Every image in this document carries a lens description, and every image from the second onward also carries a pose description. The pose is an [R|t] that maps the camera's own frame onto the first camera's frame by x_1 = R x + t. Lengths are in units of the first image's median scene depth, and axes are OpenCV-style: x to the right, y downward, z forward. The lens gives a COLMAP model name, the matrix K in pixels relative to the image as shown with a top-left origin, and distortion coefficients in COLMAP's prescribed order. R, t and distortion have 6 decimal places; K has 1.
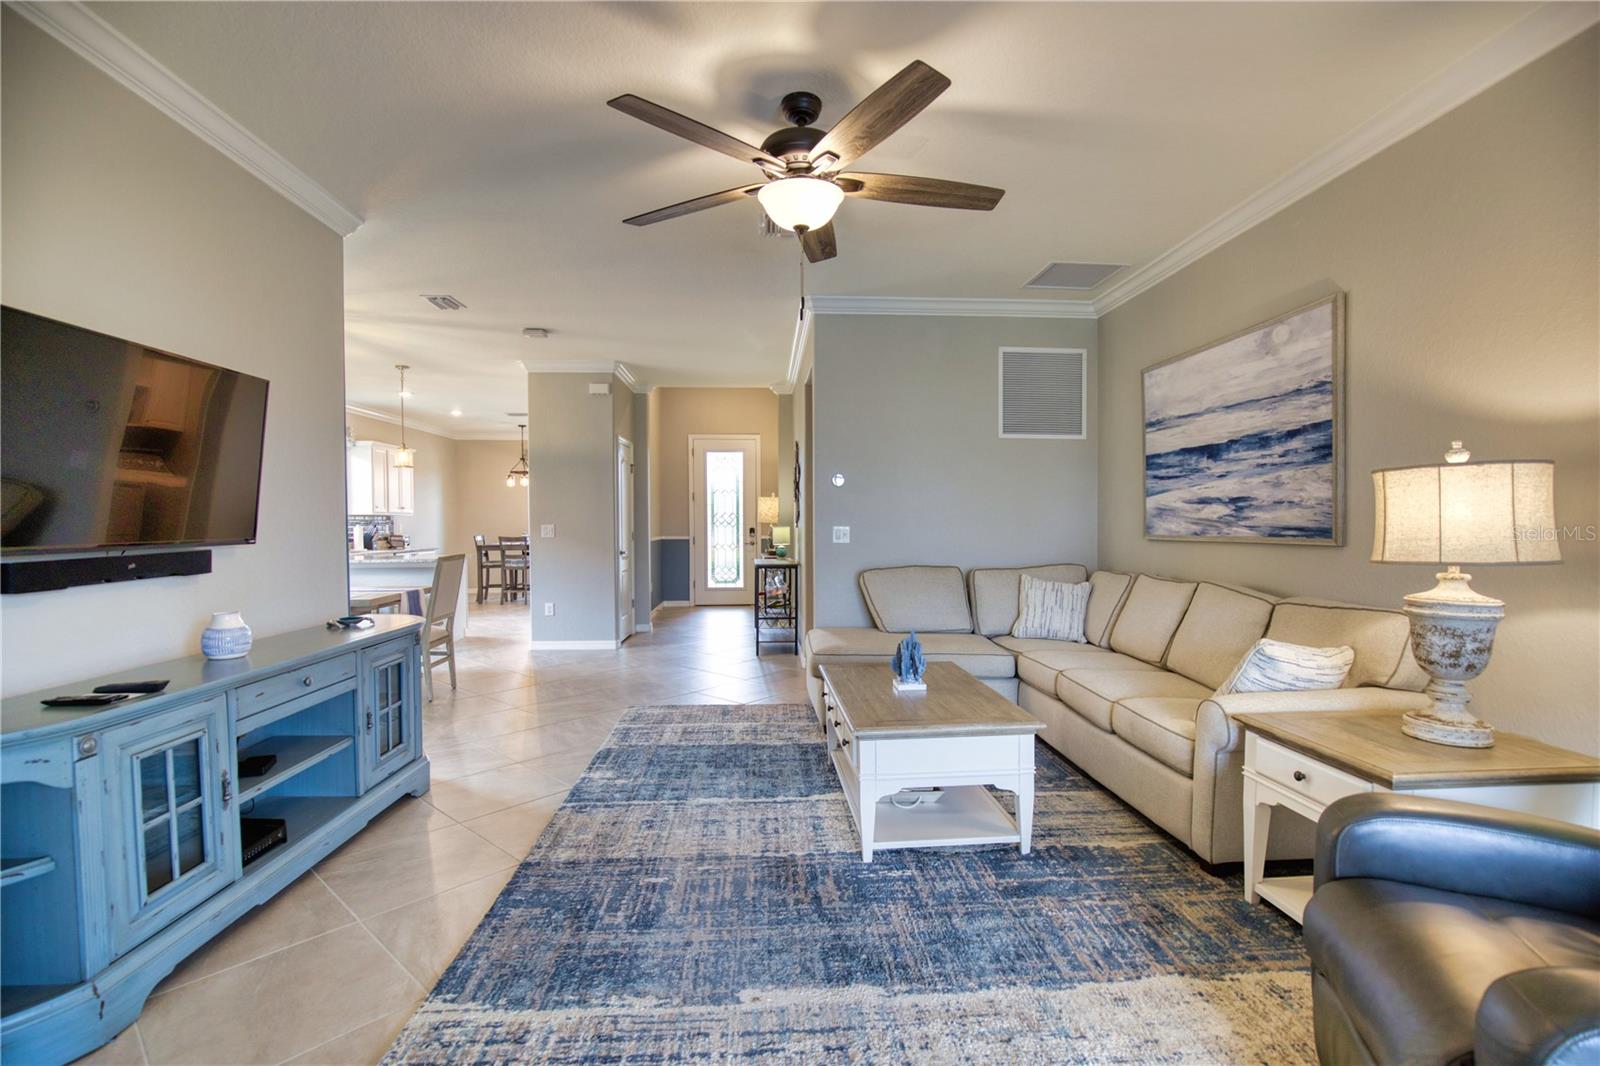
lens RADIAL K [[730.3, 0, 809.5], [0, 730.3, 538.3], [0, 0, 1]] dist [-0.036958, 0.006488]
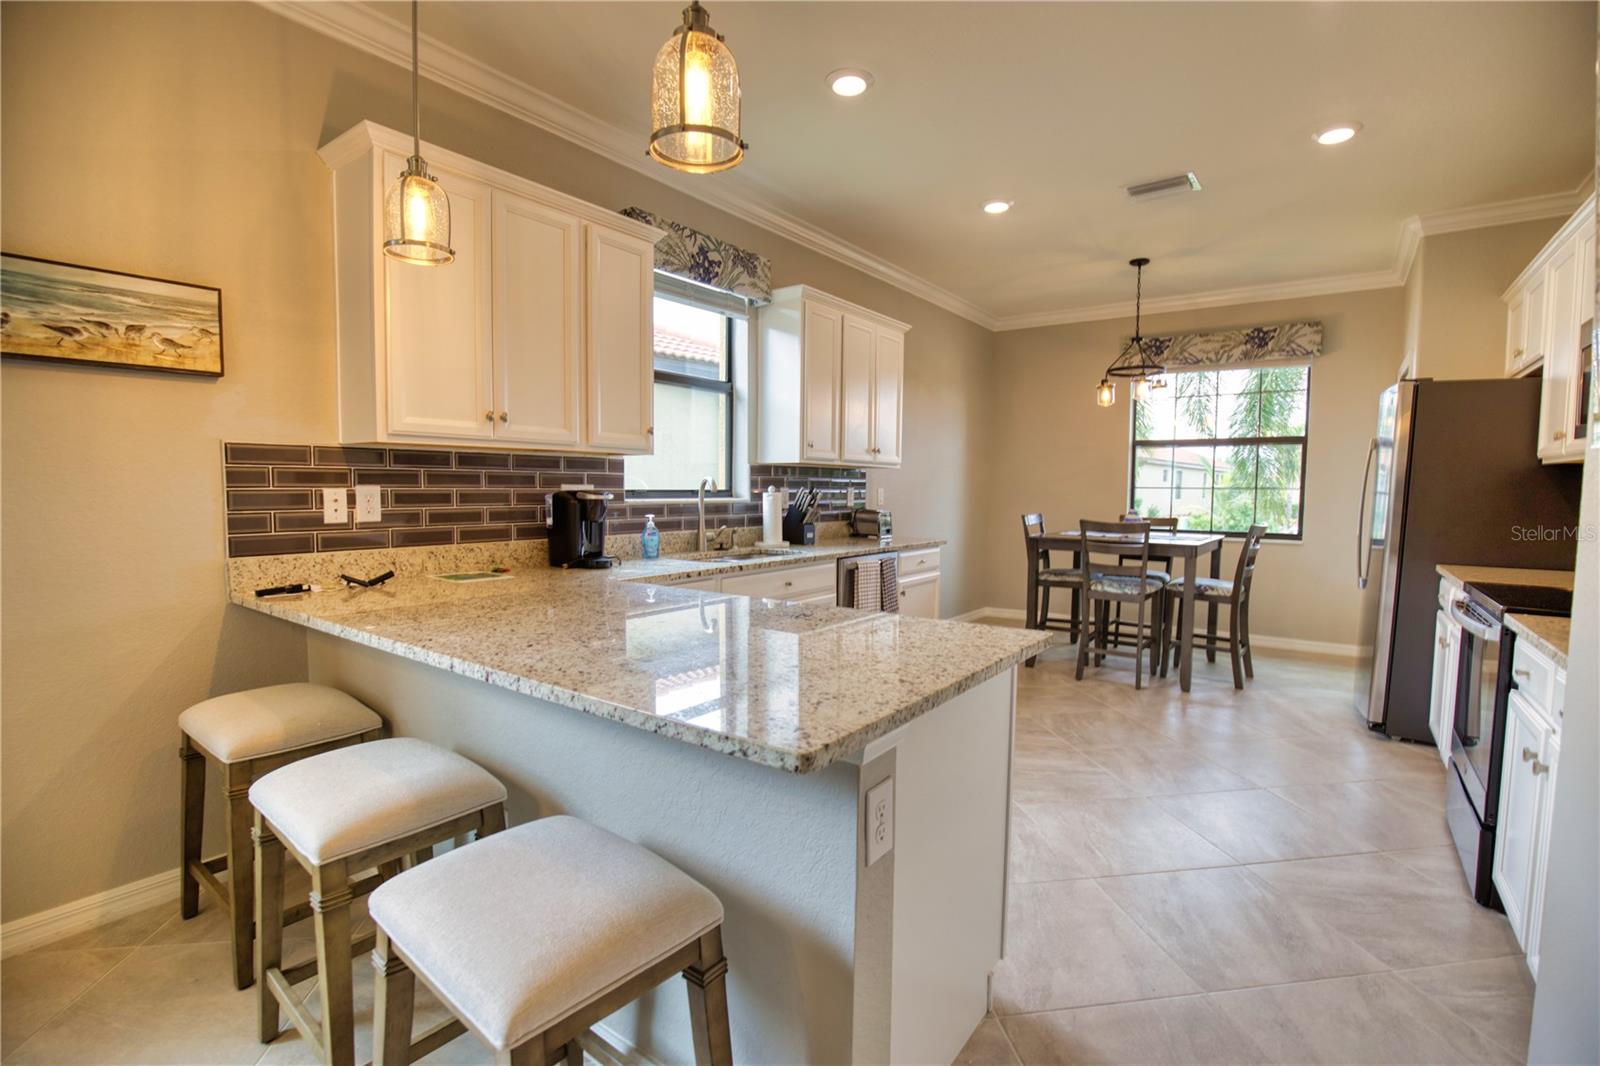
lens RADIAL K [[730.3, 0, 809.5], [0, 730.3, 538.3], [0, 0, 1]] dist [-0.036958, 0.006488]
pose [[0.765222, 0.056933, -0.641244, -0.909713], [-0.027388, 0.998059, 0.055929, -0.036560], [0.643184, -0.025236, 0.765296, 1.887612]]
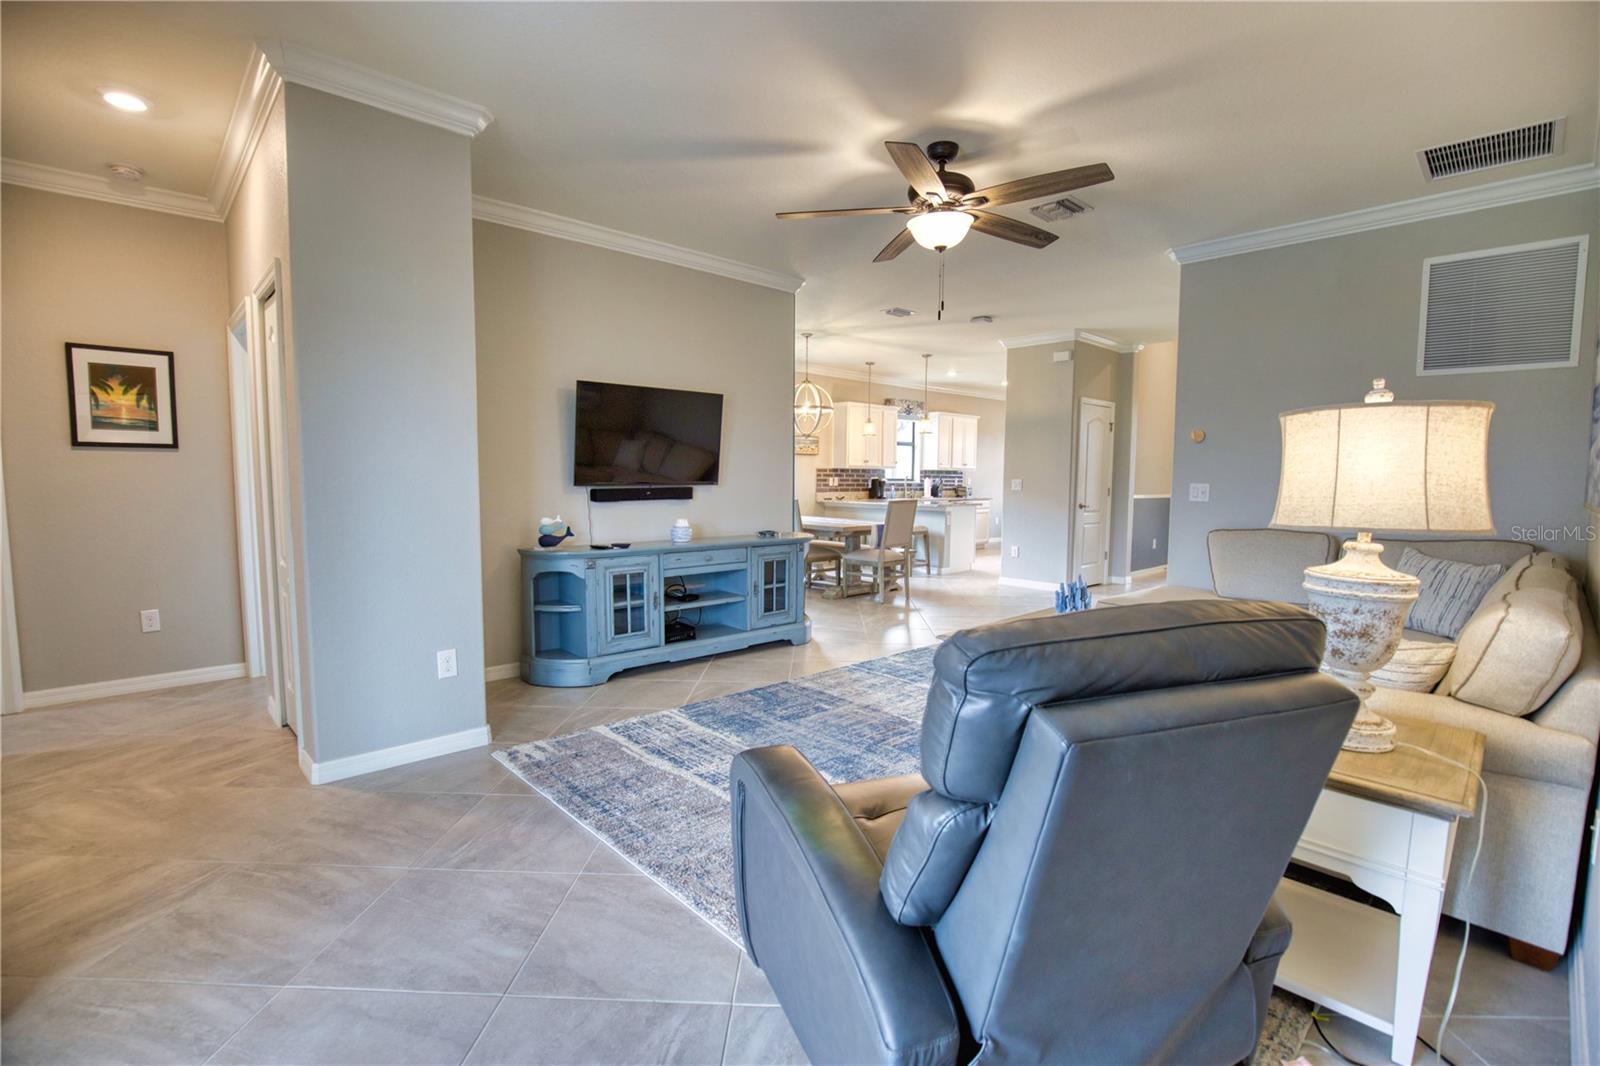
lens RADIAL K [[730.3, 0, 809.5], [0, 730.3, 538.3], [0, 0, 1]] dist [-0.036958, 0.006488]
pose [[0.639860, 0.074527, -0.764869, 0.688543], [-0.029503, 0.996935, 0.072458, 0.002050], [0.767925, -0.023797, 0.640097, -0.010257]]
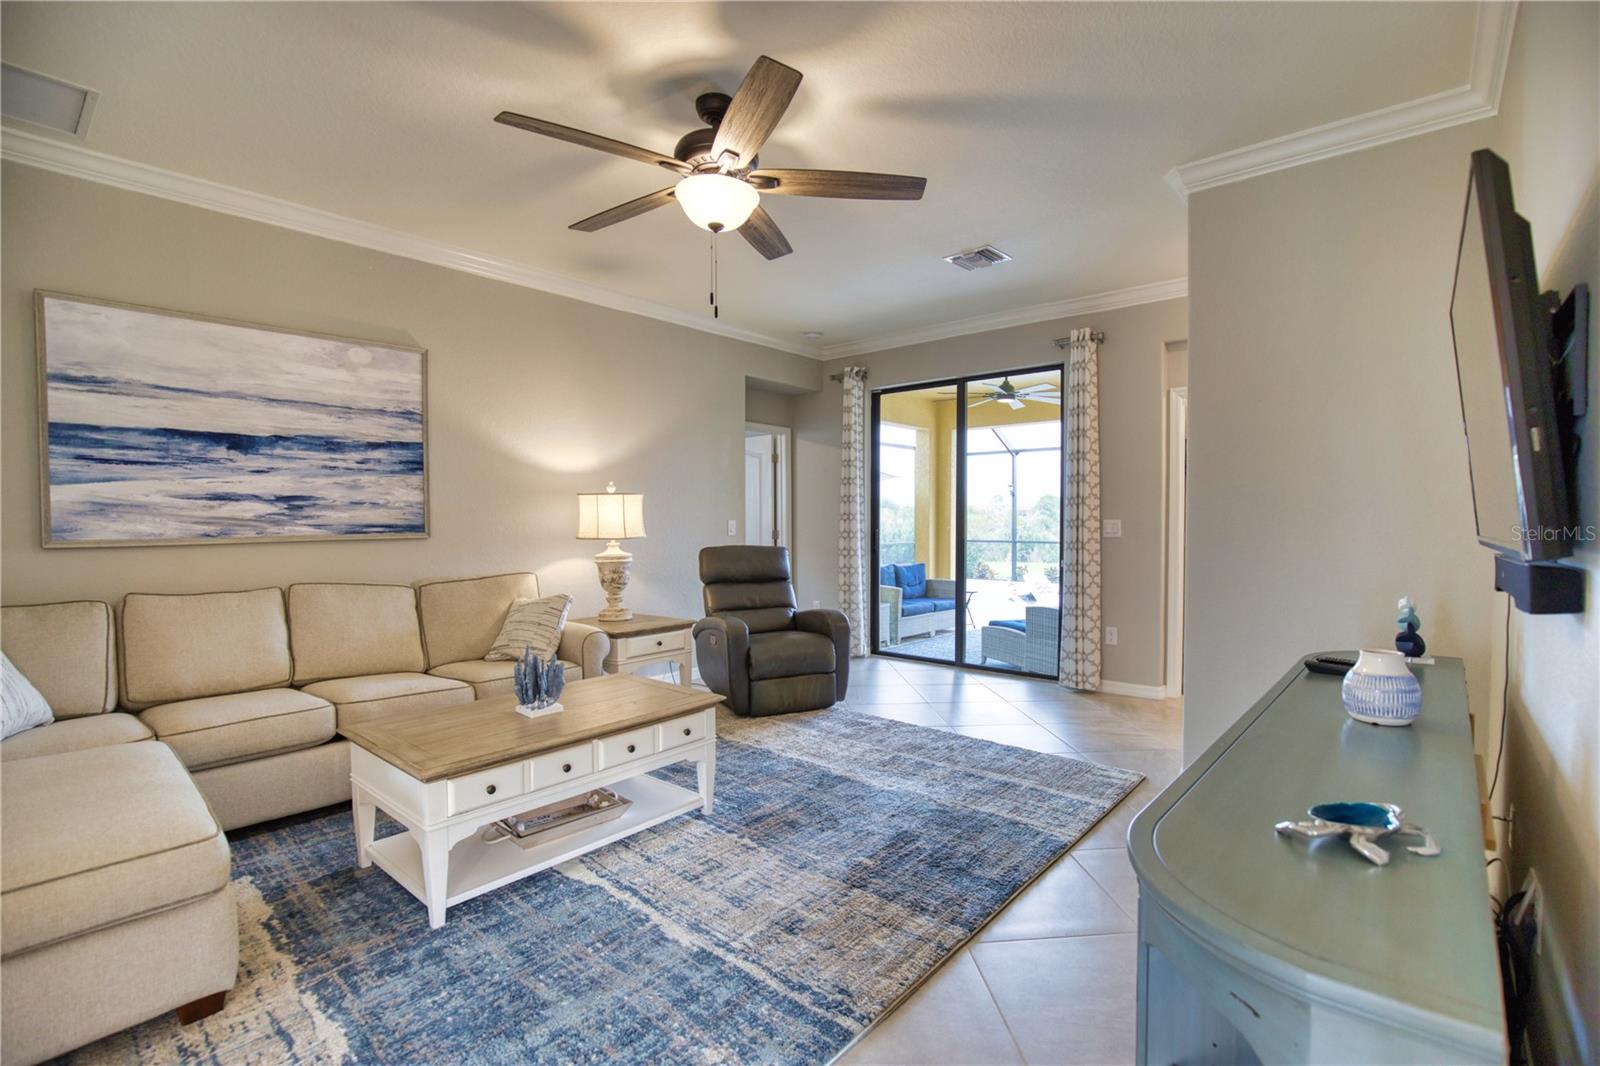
lens RADIAL K [[730.3, 0, 809.5], [0, 730.3, 538.3], [0, 0, 1]] dist [-0.036958, 0.006488]
pose [[-0.711228, -0.011968, 0.702860, -0.652159], [0.023182, 0.998912, 0.040467, -0.024234], [-0.702580, 0.045075, -0.710176, 1.312861]]
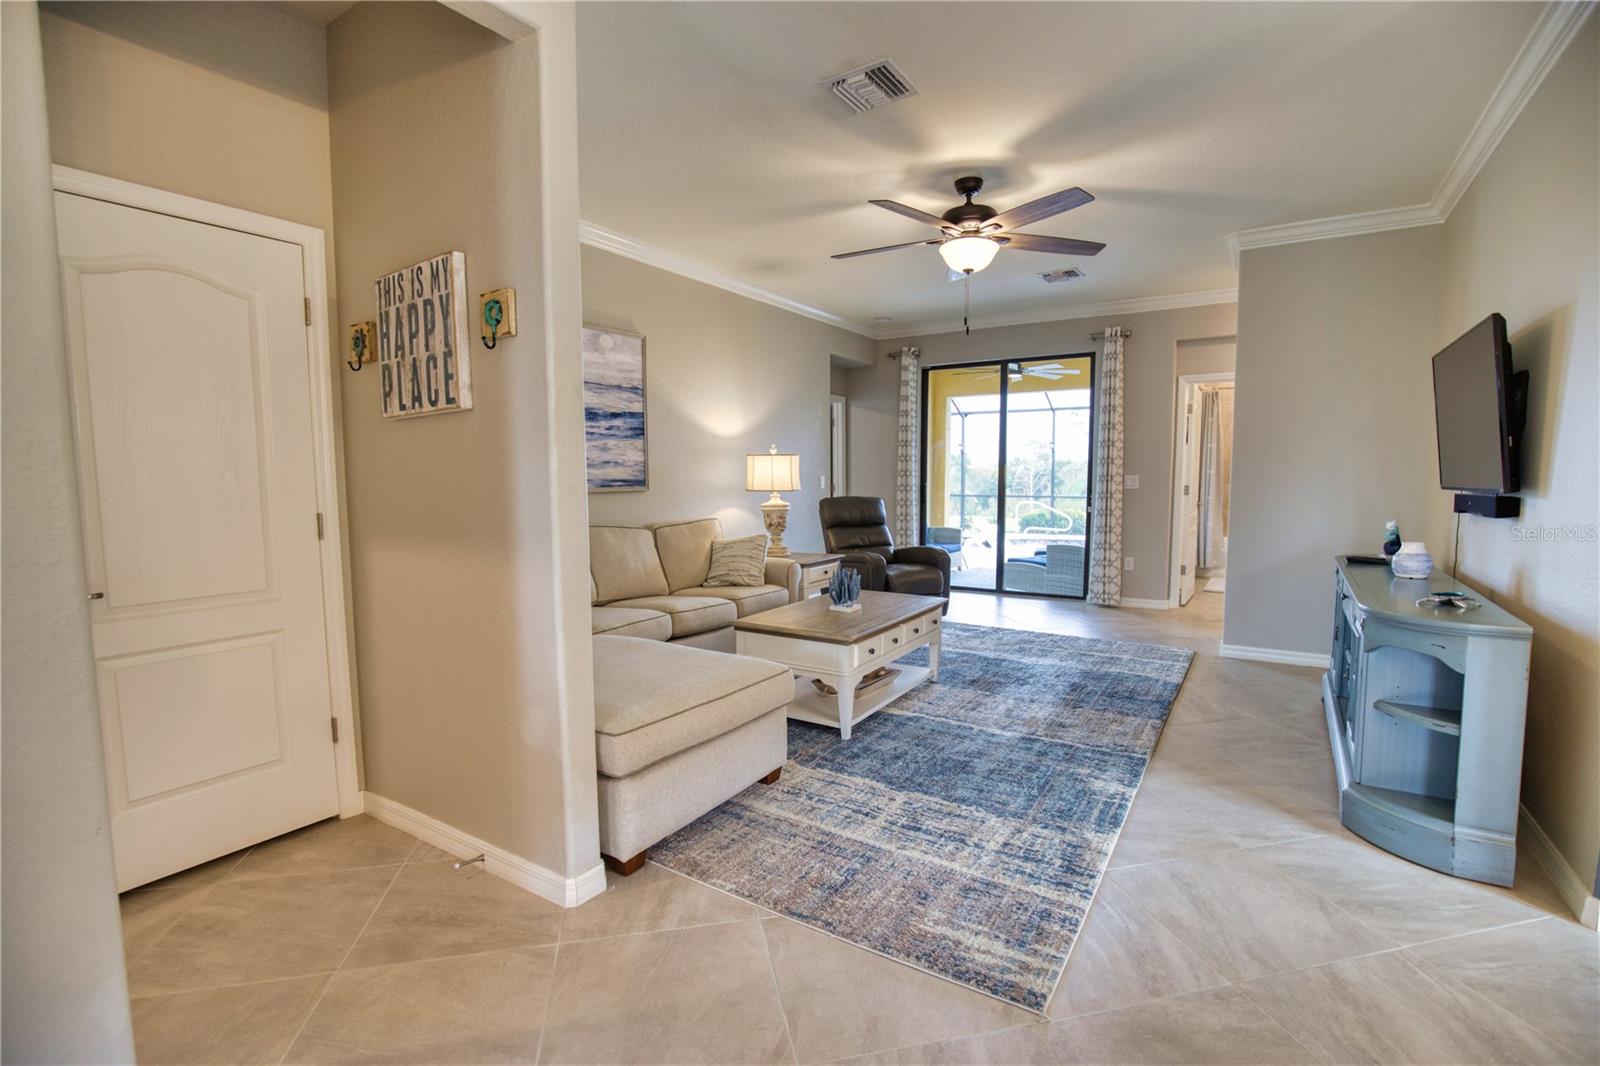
lens RADIAL K [[729.0, 0, 807.9], [0, 729.0, 541.4], [0, 0, 1]] dist [-0.042054, 0.009899]
pose [[-0.801987, -0.046141, 0.595557, -0.511533], [0.022488, 0.993973, 0.107291, -0.039844], [-0.596918, 0.099439, -0.796116, 1.913574]]
